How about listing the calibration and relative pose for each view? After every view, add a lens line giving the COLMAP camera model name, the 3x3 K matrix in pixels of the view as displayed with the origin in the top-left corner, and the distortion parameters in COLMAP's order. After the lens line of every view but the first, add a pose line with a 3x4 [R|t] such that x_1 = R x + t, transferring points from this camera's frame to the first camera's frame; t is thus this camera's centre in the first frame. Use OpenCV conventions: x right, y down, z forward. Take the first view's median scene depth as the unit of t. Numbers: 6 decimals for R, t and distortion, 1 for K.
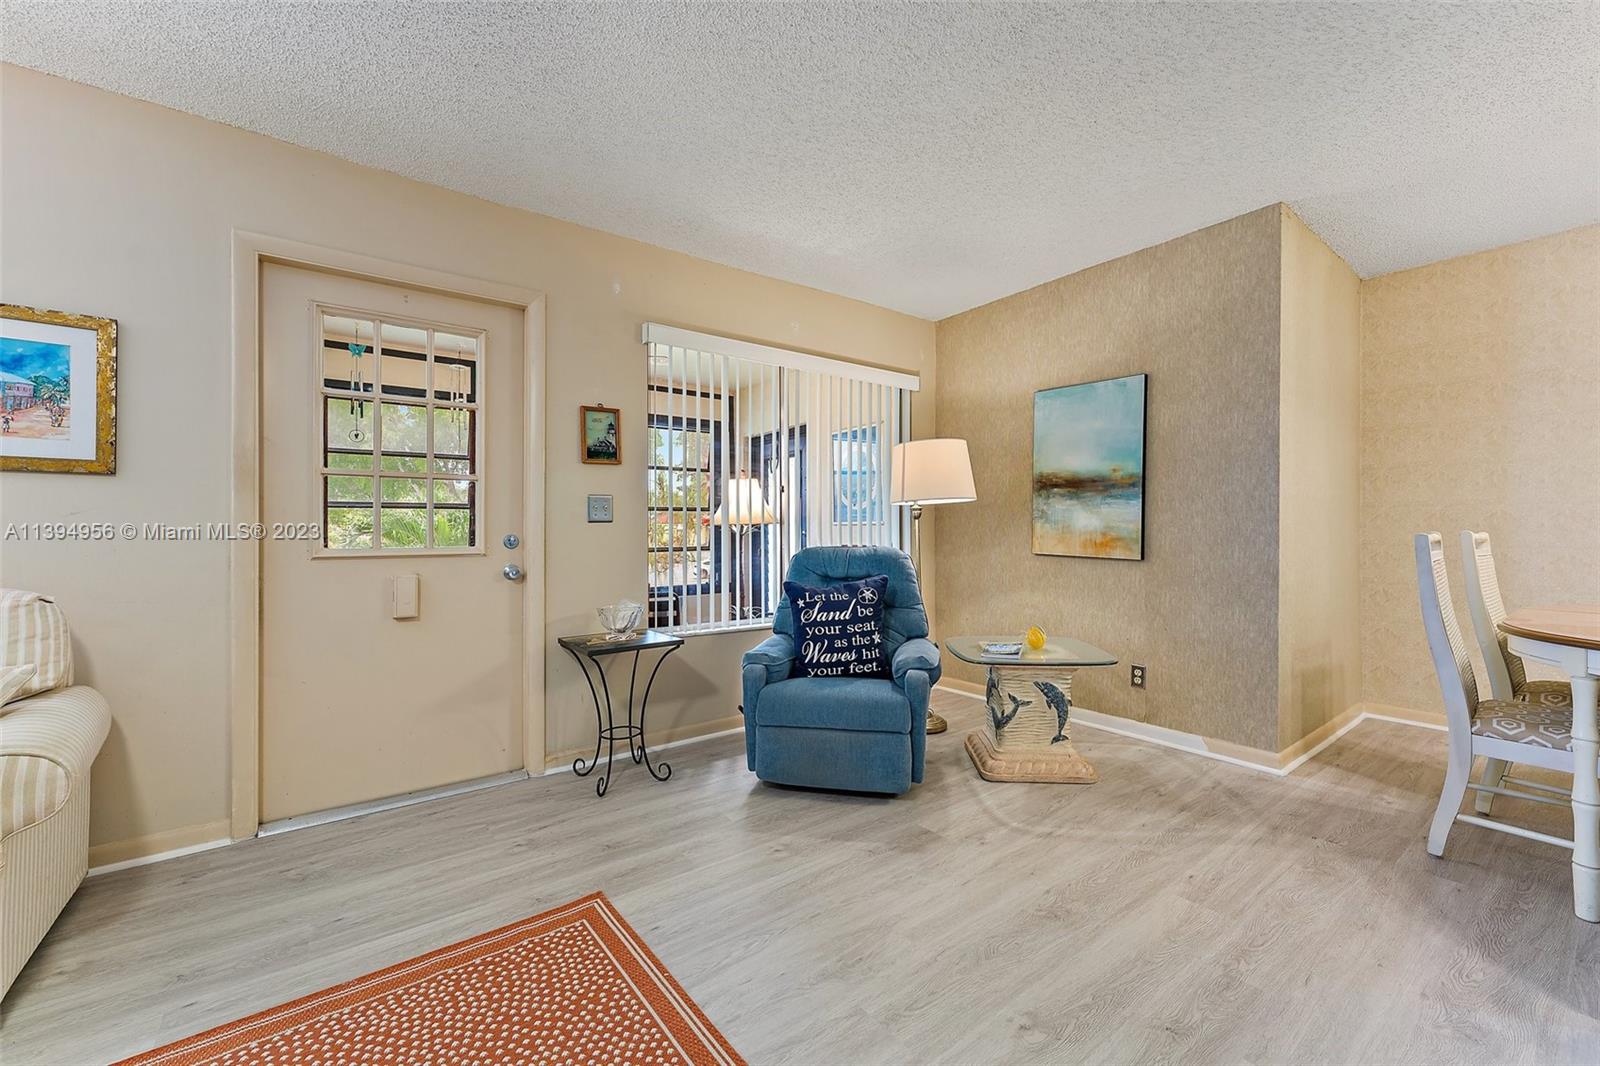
lens RADIAL K [[676.5, 0, 728.2], [0, 676.5, 535.2], [0, 0, 1]] dist [0.003142, 0.000290]
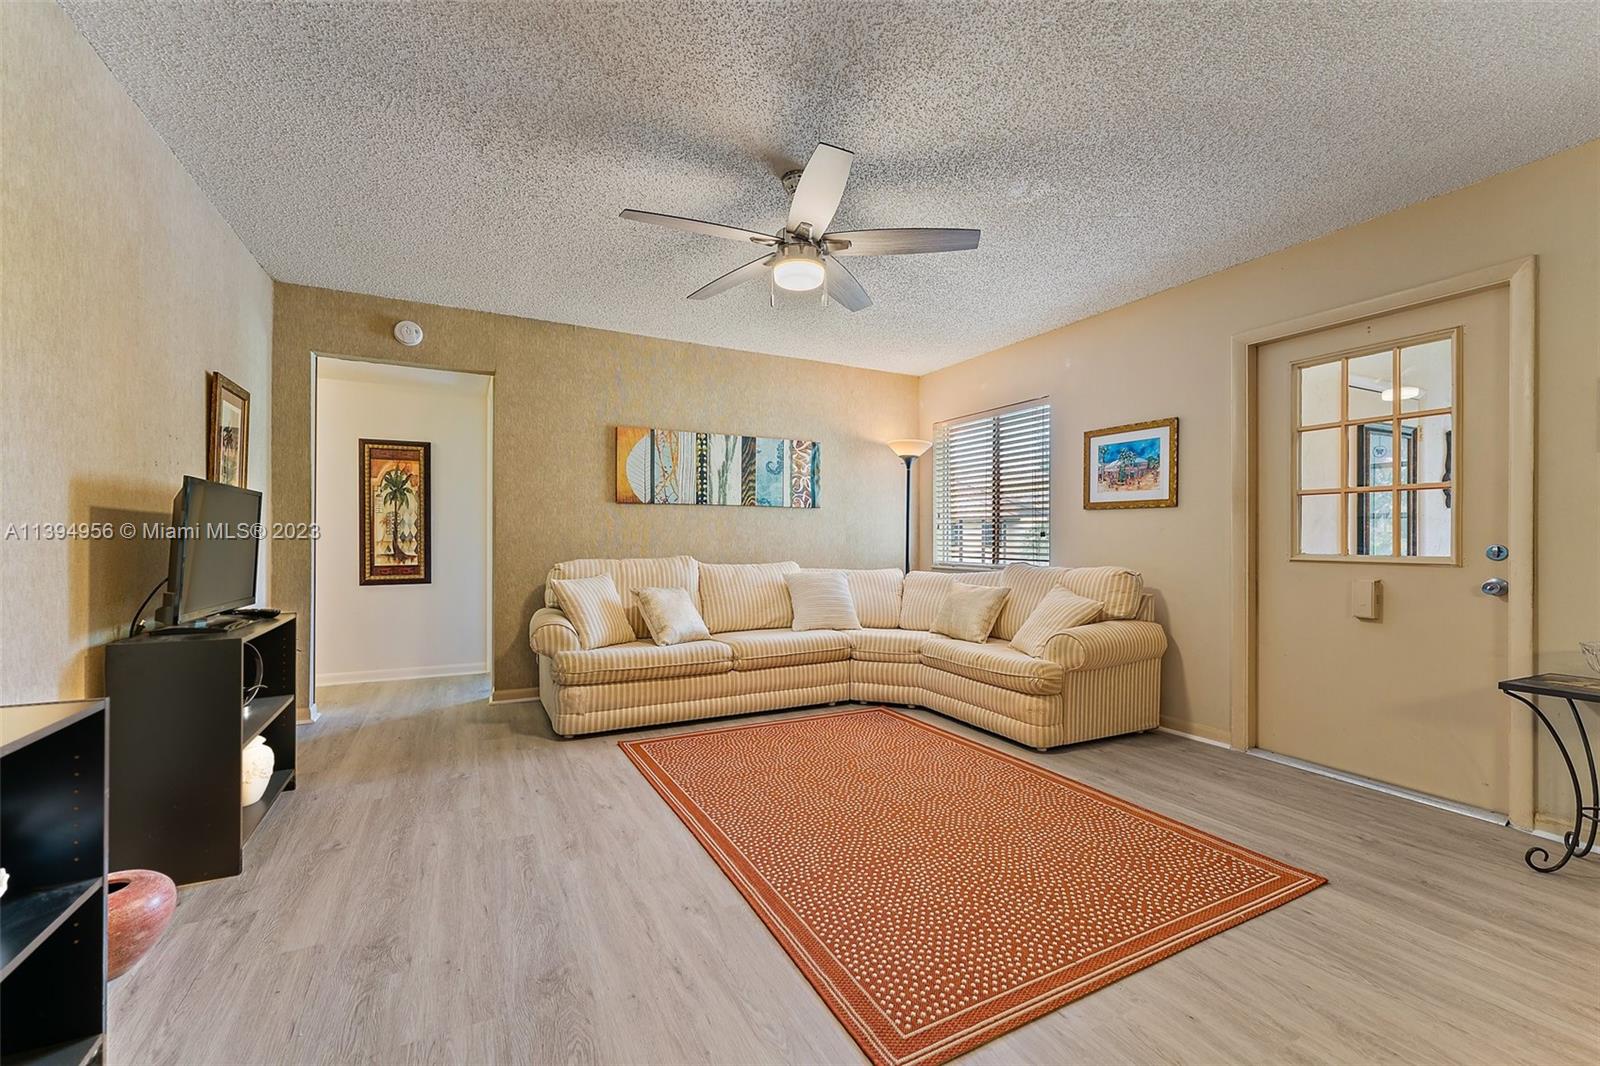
lens RADIAL K [[555.2, 0, 800.0], [0, 555.2, 533.0], [0, 0, 1]] dist [0.000315, -0.000013]
pose [[-0.138742, -0.008816, -0.990289, 0.668292], [-0.009917, 0.999923, -0.007512, 0.000012], [0.990279, 0.008778, -0.138819, 0.253427]]
